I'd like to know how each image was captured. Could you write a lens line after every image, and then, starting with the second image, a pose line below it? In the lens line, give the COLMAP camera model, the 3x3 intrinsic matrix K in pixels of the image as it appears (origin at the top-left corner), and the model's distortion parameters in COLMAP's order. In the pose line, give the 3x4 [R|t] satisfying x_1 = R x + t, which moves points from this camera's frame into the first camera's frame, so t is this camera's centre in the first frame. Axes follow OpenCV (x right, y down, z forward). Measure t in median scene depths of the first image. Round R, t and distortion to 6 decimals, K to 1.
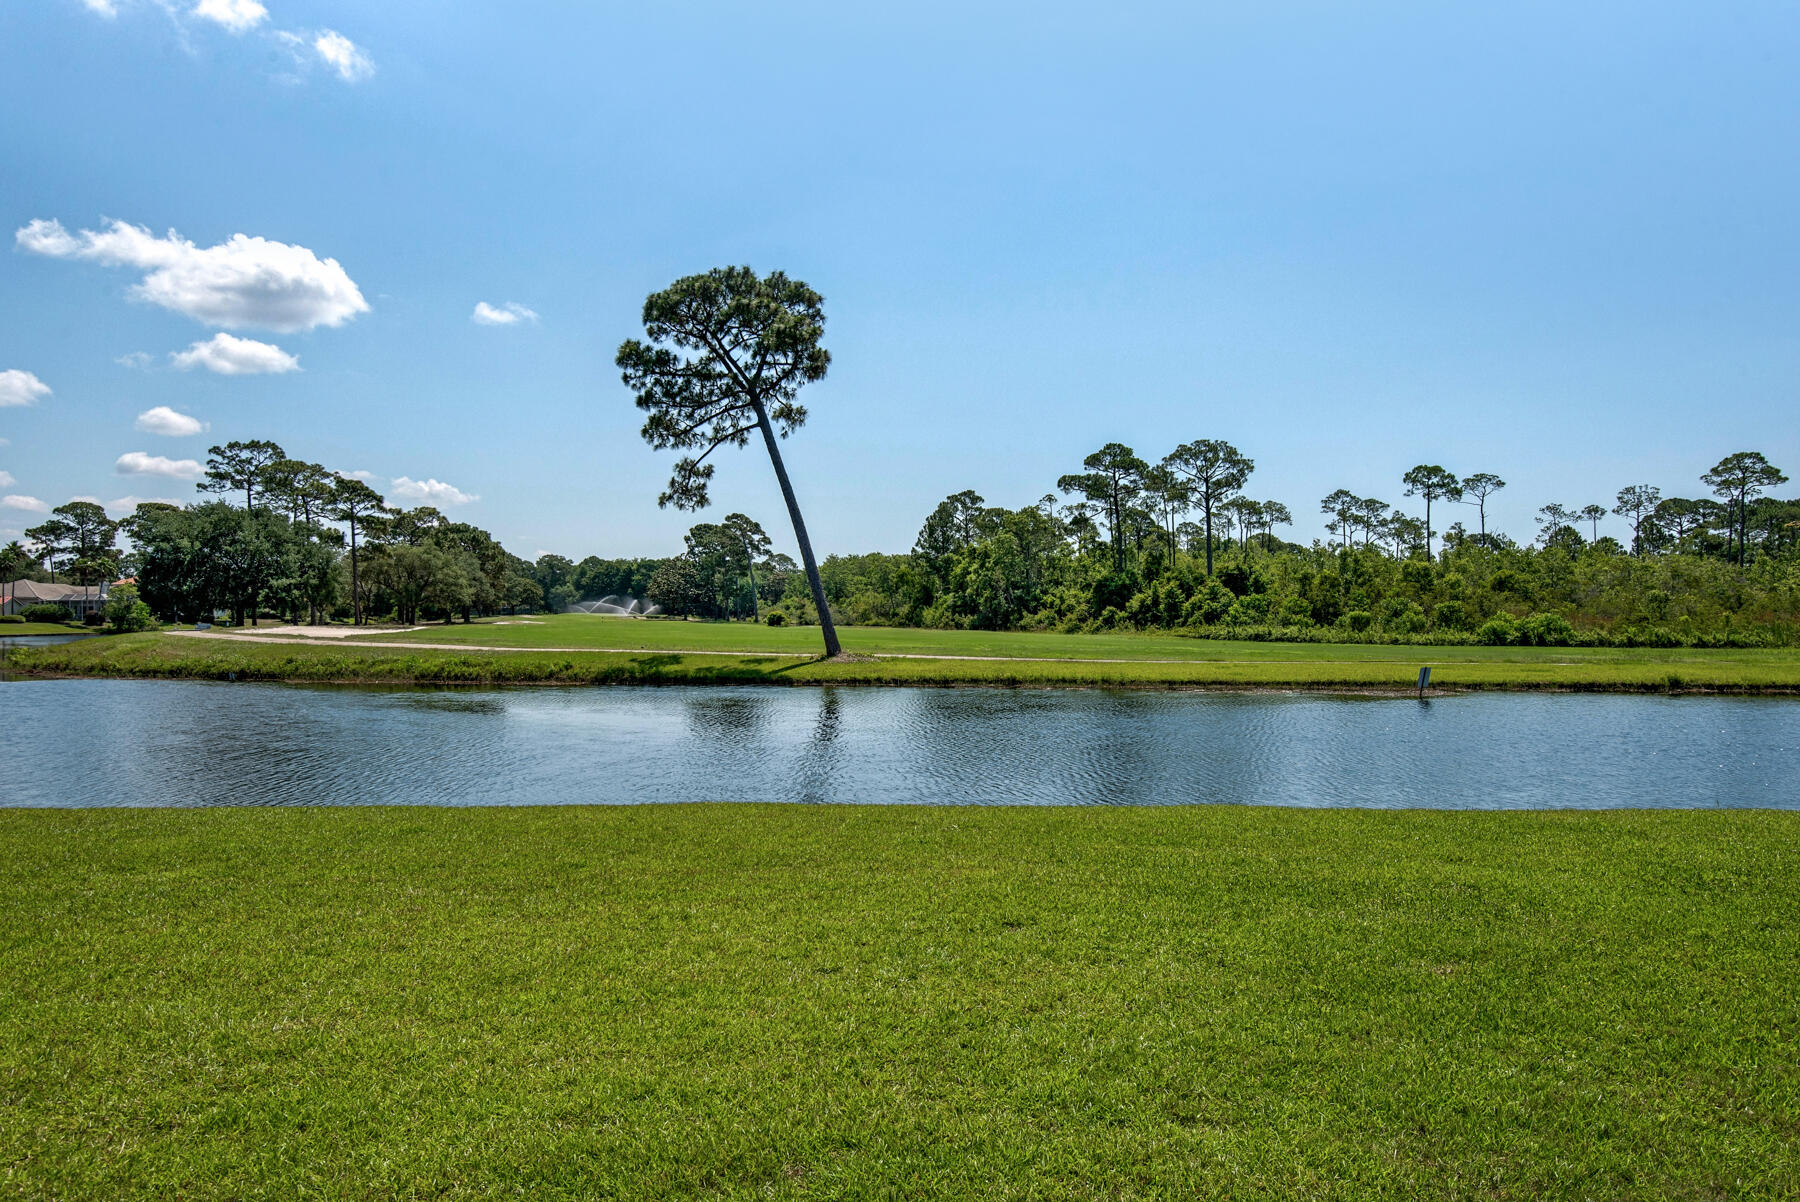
lens RADIAL K [[1109.0, 0, 900.6], [0, 1109.0, 605.0], [0, 0, 1]] dist [0.034496, -0.029655]
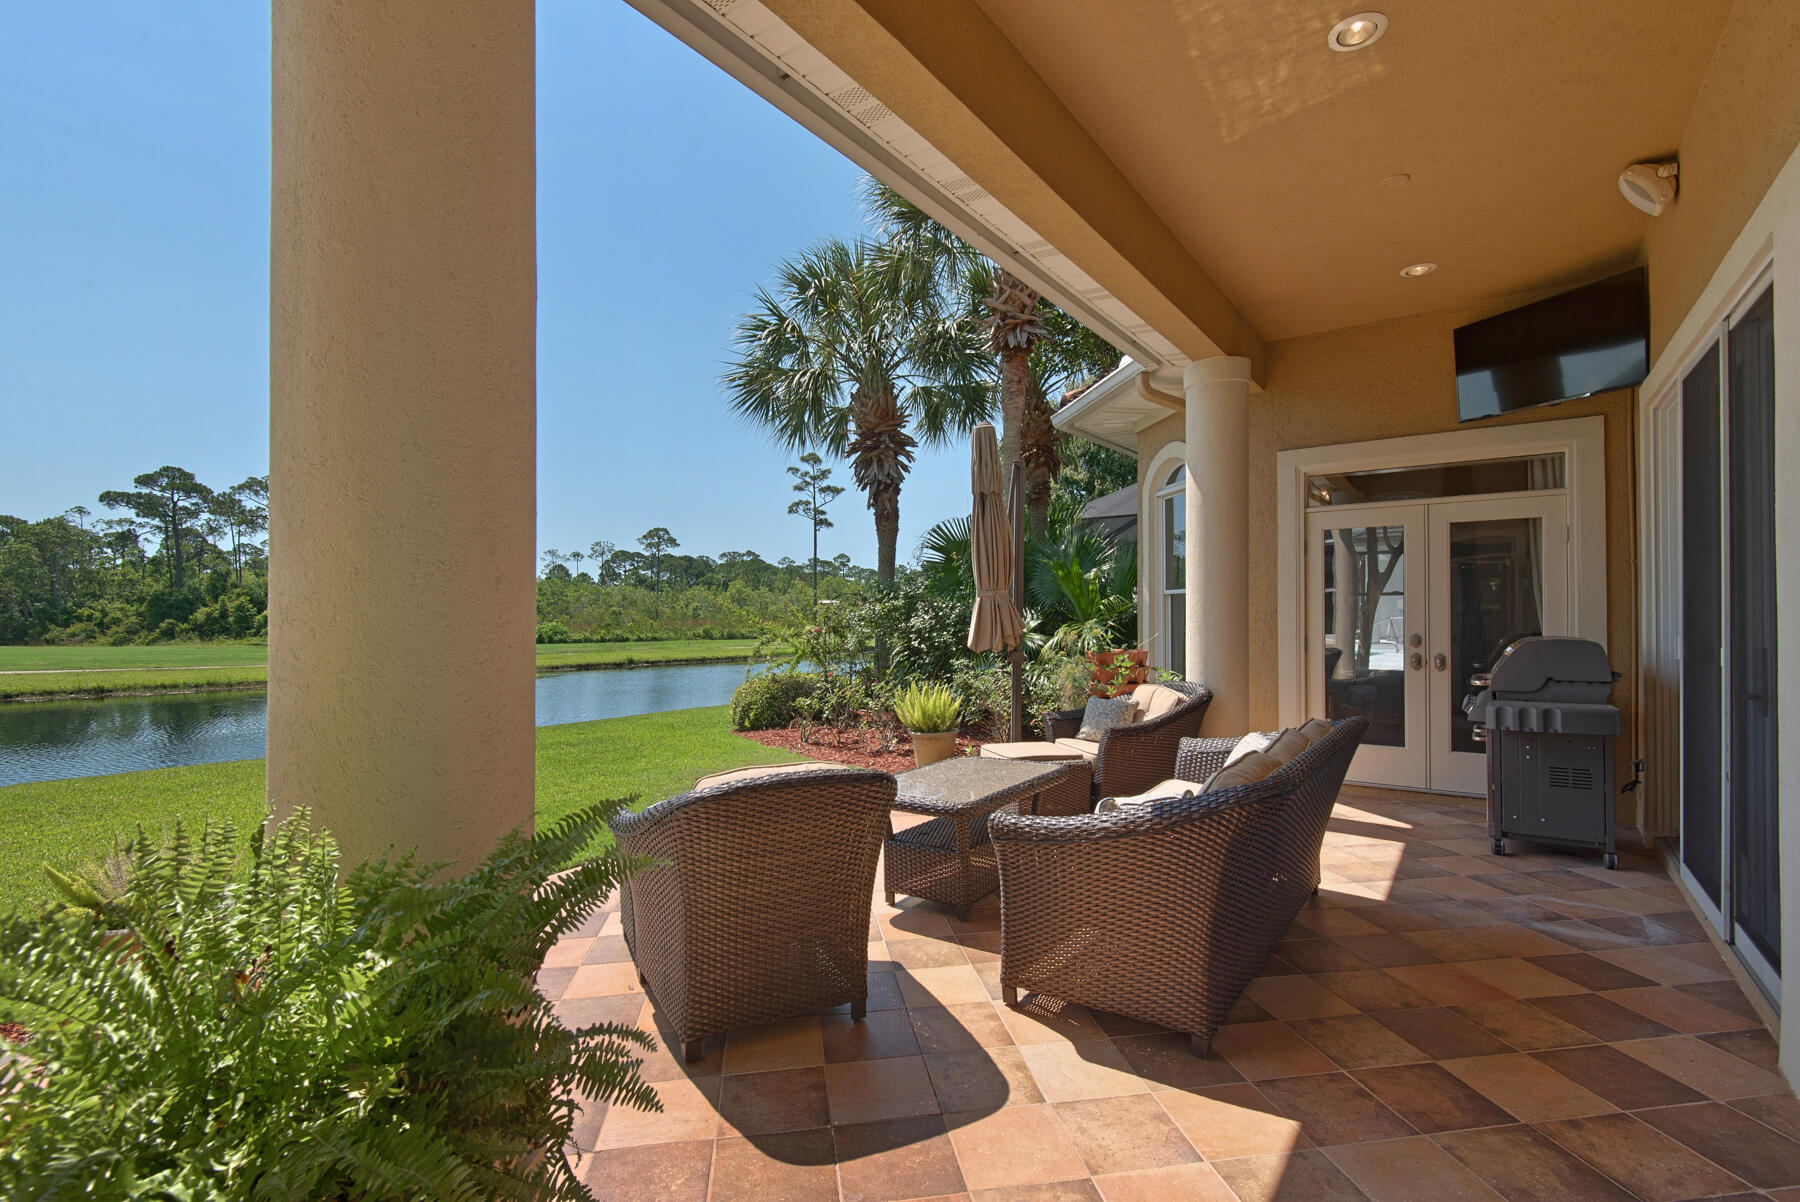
lens RADIAL K [[808.9, 0, 899.8], [0, 808.9, 603.0], [0, 0, 1]] dist [0.033833, -0.022322]
pose [[0.591969, 0.010677, 0.805890, -0.029224], [0.002457, 0.999884, -0.015052, -0.000664], [-0.805957, 0.010891, 0.591873, -0.032379]]
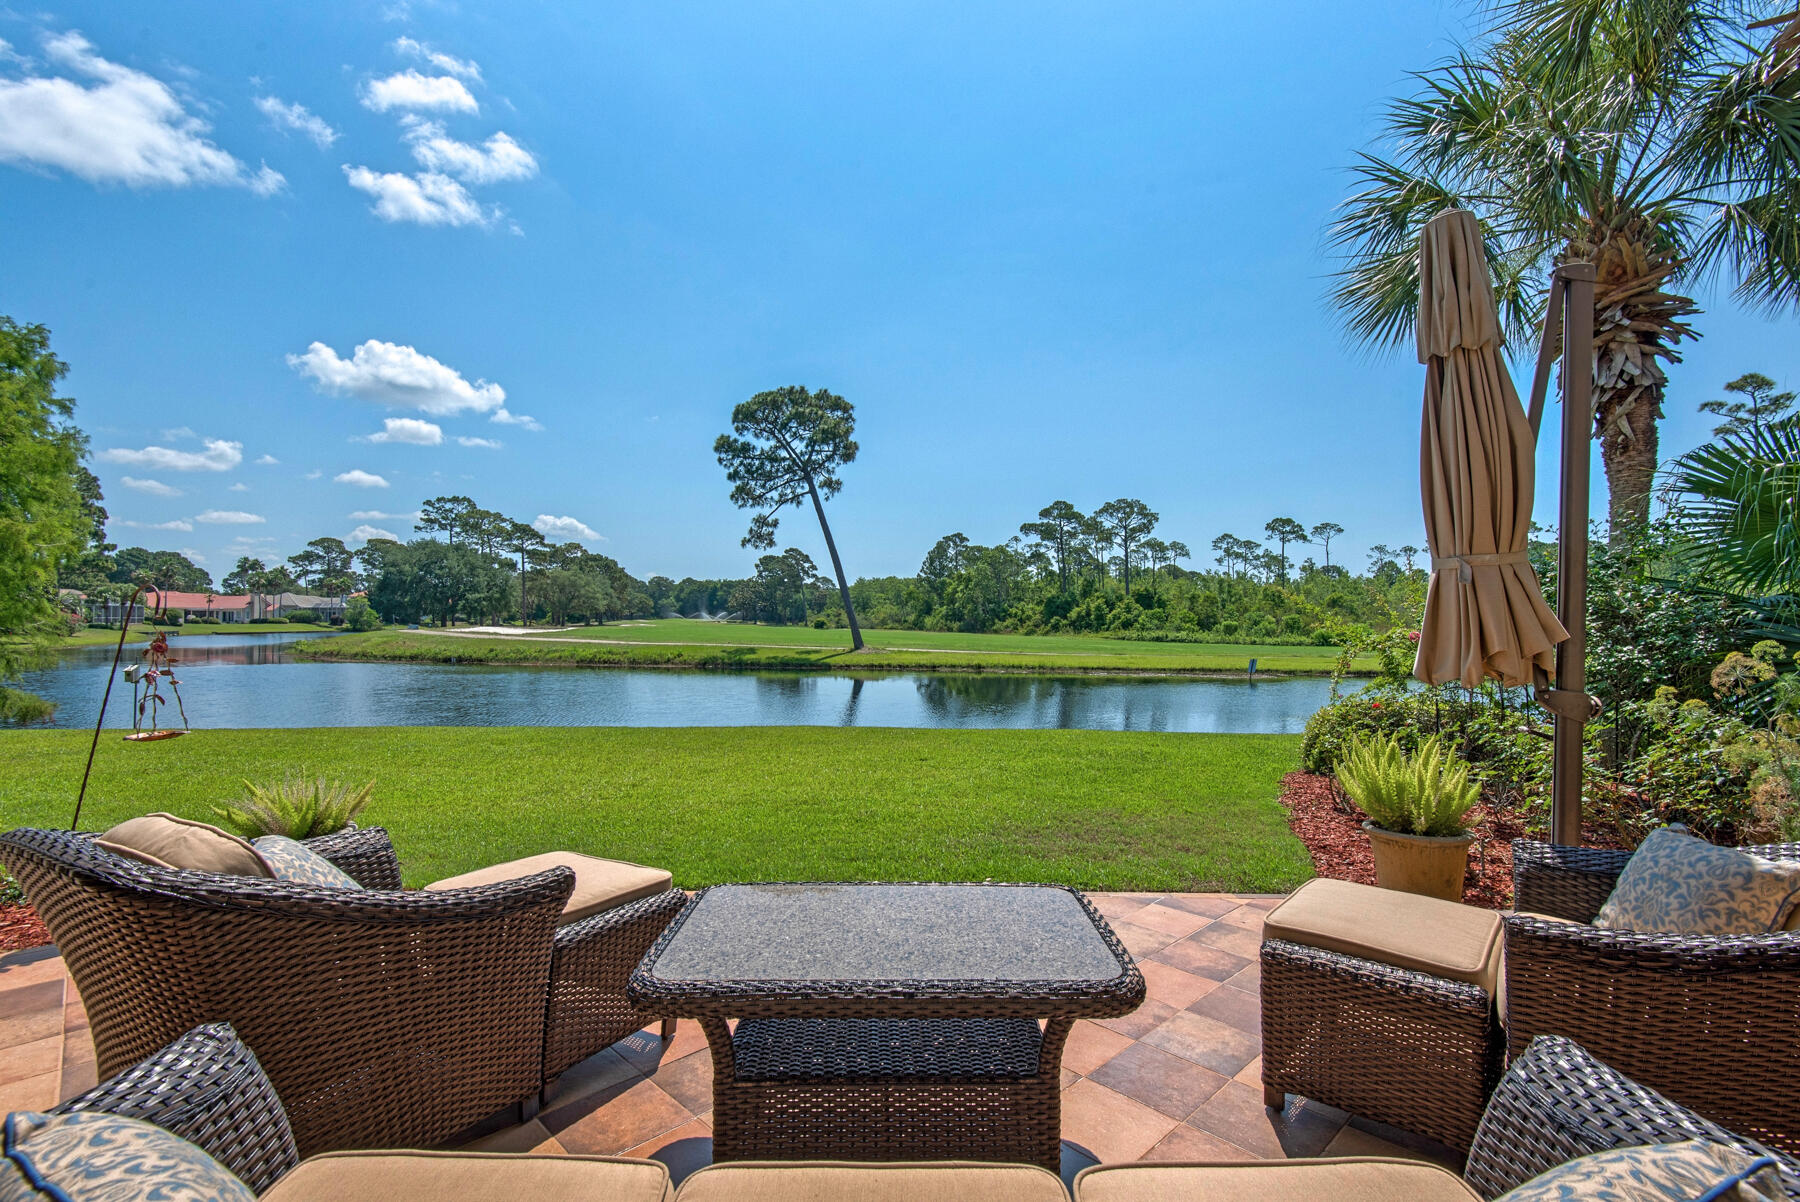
lens RADIAL K [[808.9, 0, 899.8], [0, 808.9, 603.0], [0, 0, 1]] dist [0.033833, -0.022322]
pose [[0.999886, 0.006219, -0.013738, 0.003457], [-0.006409, 0.999884, -0.013821, -0.000338], [0.013650, 0.013907, 0.999810, -0.031393]]
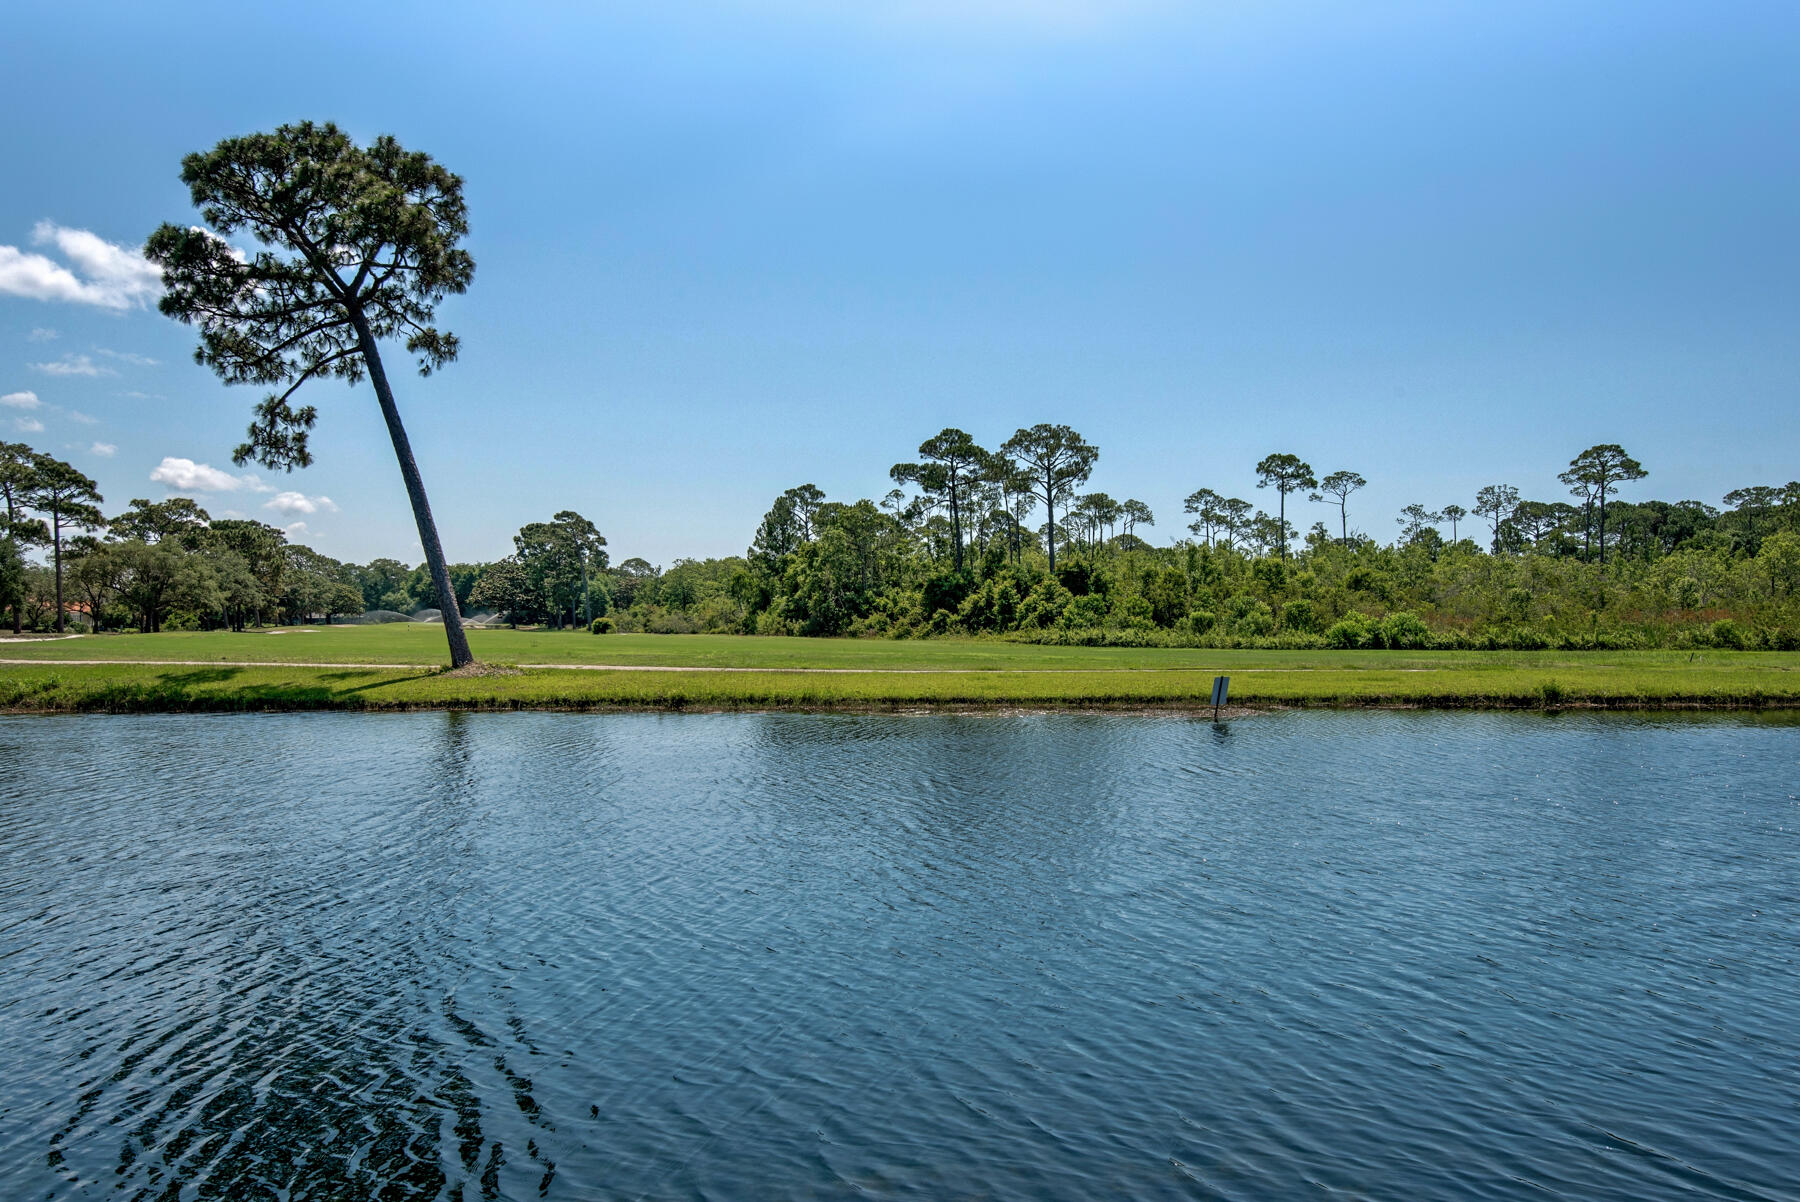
lens RADIAL K [[1125.0, 0, 899.6], [0, 1125.0, 610.8], [0, 0, 1]] dist [0.040550, -0.031734]
pose [[0.995115, -0.002874, 0.098681, 0.062699], [0.003141, 0.999992, -0.002553, 0.004797], [-0.098673, 0.002850, 0.995116, 0.098580]]
